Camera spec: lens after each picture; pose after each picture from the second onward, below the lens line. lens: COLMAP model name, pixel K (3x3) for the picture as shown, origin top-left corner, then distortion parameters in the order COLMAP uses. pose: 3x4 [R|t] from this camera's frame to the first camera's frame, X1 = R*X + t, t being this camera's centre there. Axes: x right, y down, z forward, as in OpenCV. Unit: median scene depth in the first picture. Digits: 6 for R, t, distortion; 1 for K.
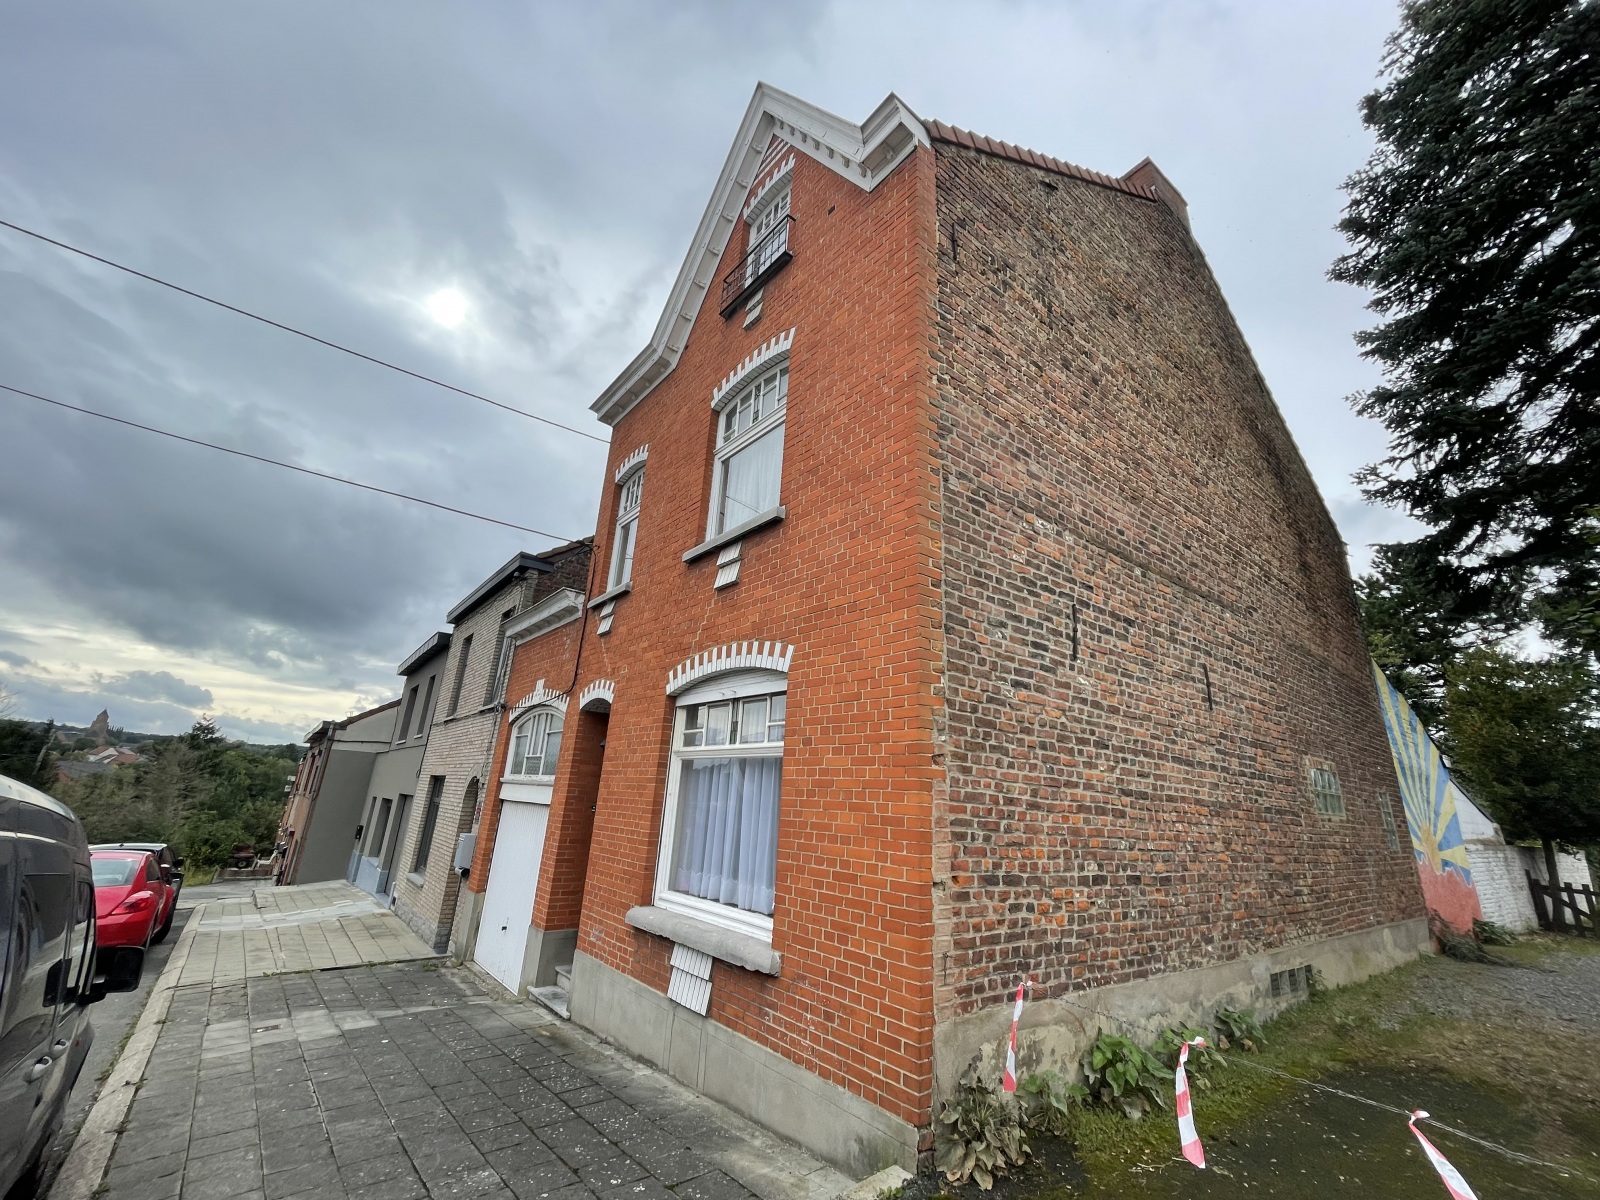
lens RADIAL K [[648.9, 0, 803.4], [0, 648.9, 593.7], [0, 0, 1]] dist [-0.002234, -0.000719]
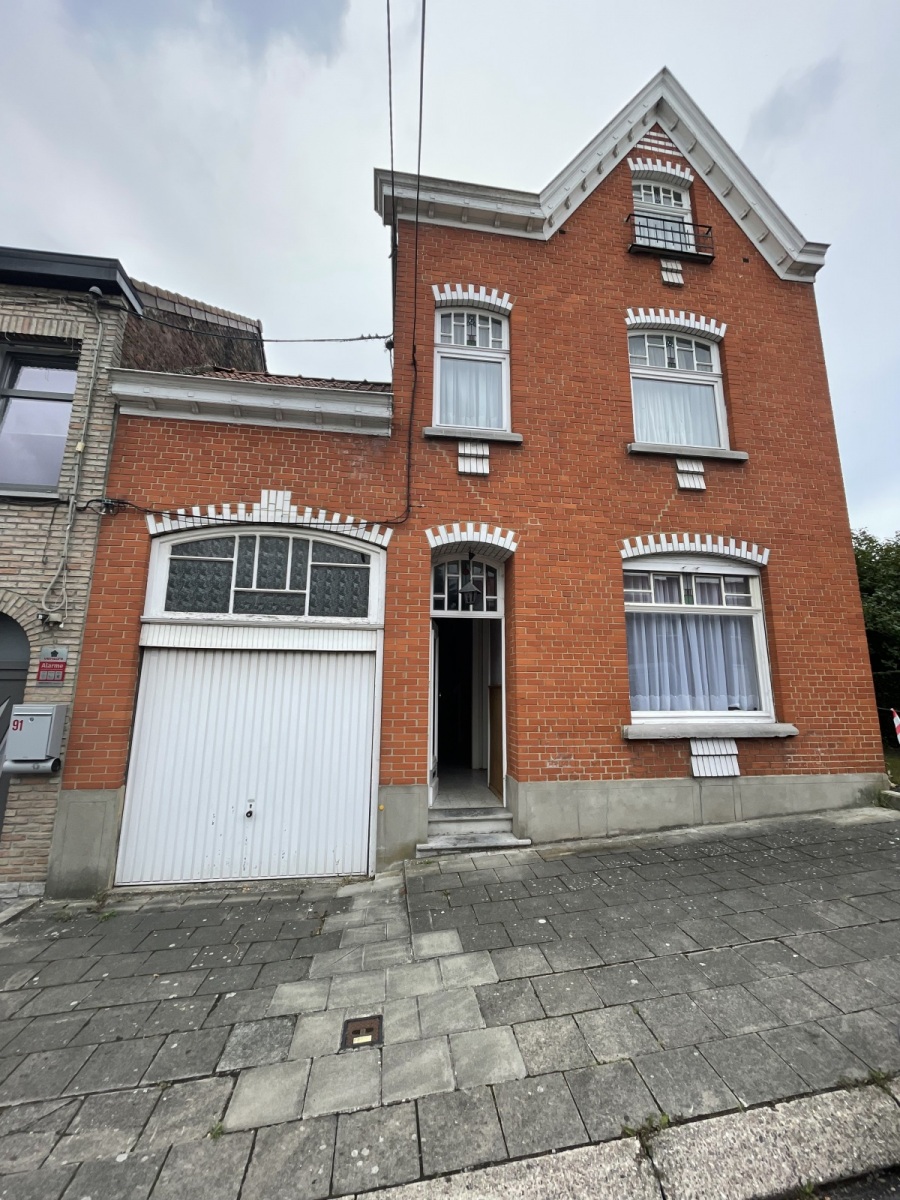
lens RADIAL K [[486.7, 0, 454.2], [0, 486.7, 598.5], [0, 0, 1]] dist [-0.002234, -0.000719]
pose [[0.516686, 0.104251, 0.849804, -1.316911], [-0.242693, 0.969681, 0.028601, 0.324718], [-0.821058, -0.221019, 0.526322, 0.899283]]
